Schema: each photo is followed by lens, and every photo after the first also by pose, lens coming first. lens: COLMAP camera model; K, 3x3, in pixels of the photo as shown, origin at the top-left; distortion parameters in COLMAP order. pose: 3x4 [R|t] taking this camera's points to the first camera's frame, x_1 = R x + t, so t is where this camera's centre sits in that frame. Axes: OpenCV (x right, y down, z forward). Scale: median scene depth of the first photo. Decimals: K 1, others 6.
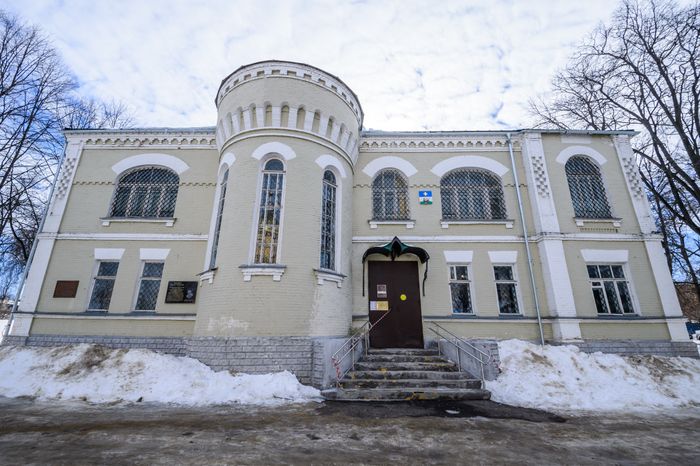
lens RADIAL K [[341.3, 0, 350.0], [0, 341.3, 233.0], [0, 0, 1]] dist [0.001135, -0.042765]
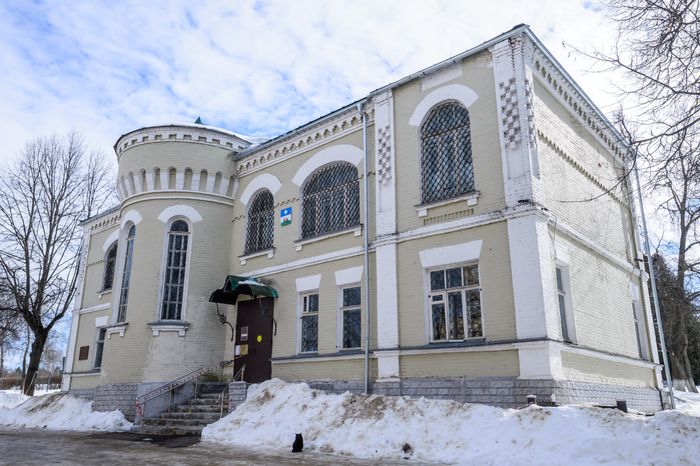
lens RADIAL K [[568.5, 0, 350.0], [0, 568.5, 233.0], [0, 0, 1]] dist [-0.107550, -0.003335]
pose [[0.771307, -0.197708, -0.604977, 1.263413], [0.228798, 0.973118, -0.026314, 0.008693], [0.593917, -0.118122, 0.795808, -0.024658]]
